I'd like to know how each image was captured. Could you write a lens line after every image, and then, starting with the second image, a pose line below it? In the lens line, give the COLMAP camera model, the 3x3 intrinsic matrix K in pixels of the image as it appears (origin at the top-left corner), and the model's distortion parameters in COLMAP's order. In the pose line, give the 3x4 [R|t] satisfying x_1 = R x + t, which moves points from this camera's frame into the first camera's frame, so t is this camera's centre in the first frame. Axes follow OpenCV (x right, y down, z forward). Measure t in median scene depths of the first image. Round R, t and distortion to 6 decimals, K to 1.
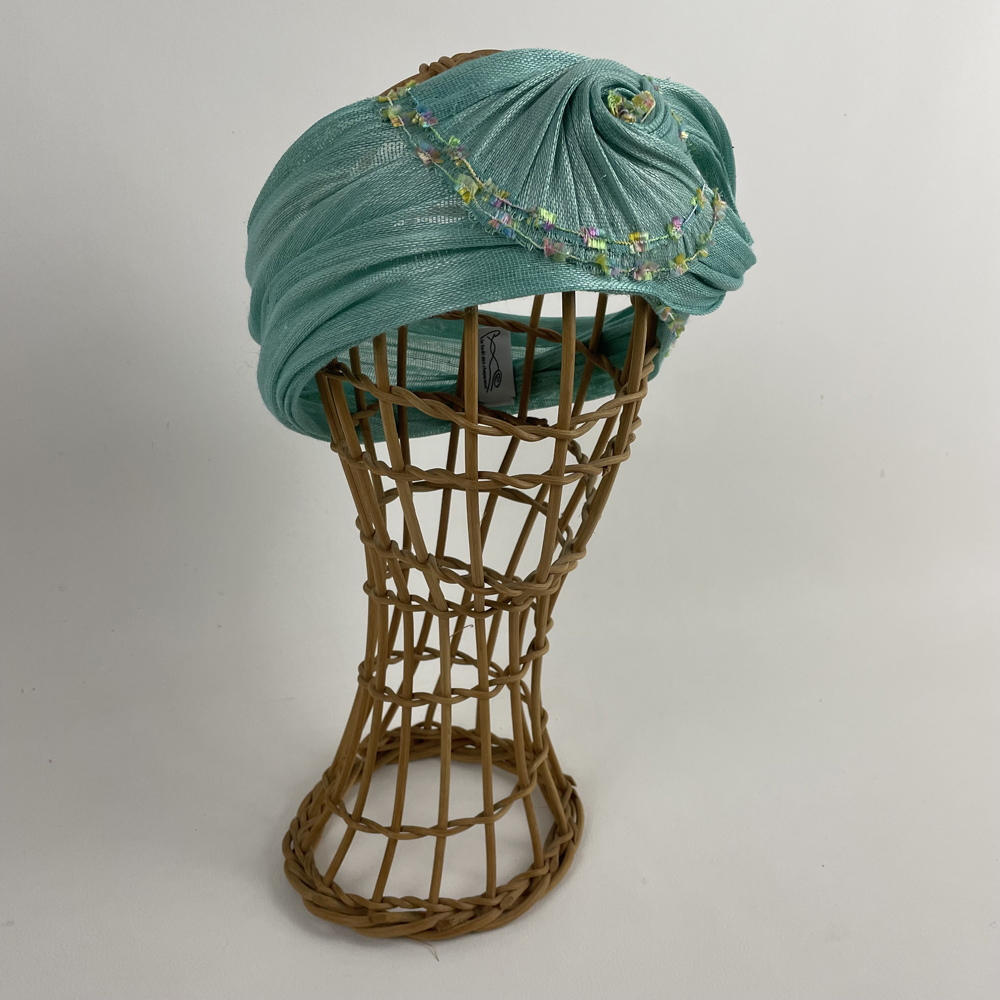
lens RADIAL K [[1011.3, 0, 496.5], [0, 1011.3, 528.0], [0, 0, 1]] dist [0.079524, -0.127820]
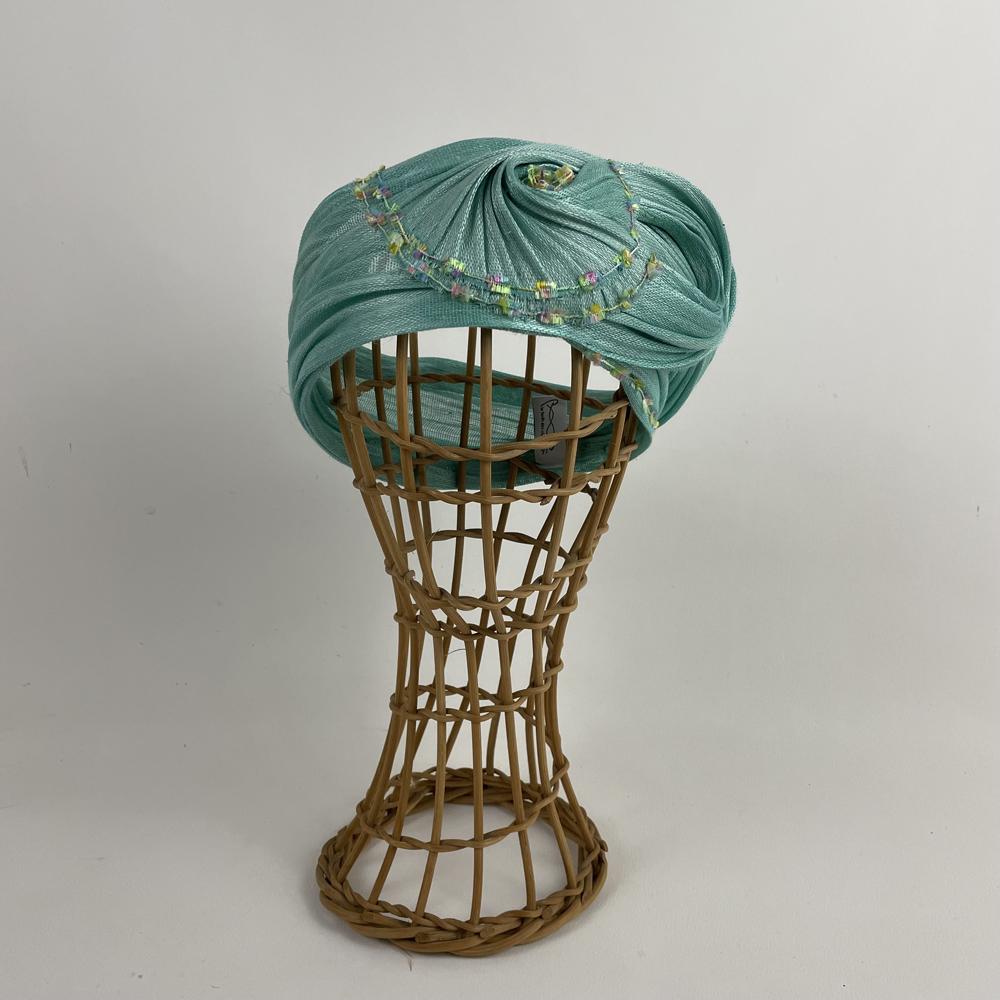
lens RADIAL K [[1011.3, 0, 496.5], [0, 1011.3, 528.0], [0, 0, 1]] dist [0.079524, -0.127820]
pose [[0.931298, 0.078736, -0.355646, 0.514874], [-0.129967, 0.983922, -0.122504, 0.129022], [0.340283, 0.160310, 0.926557, -0.032144]]
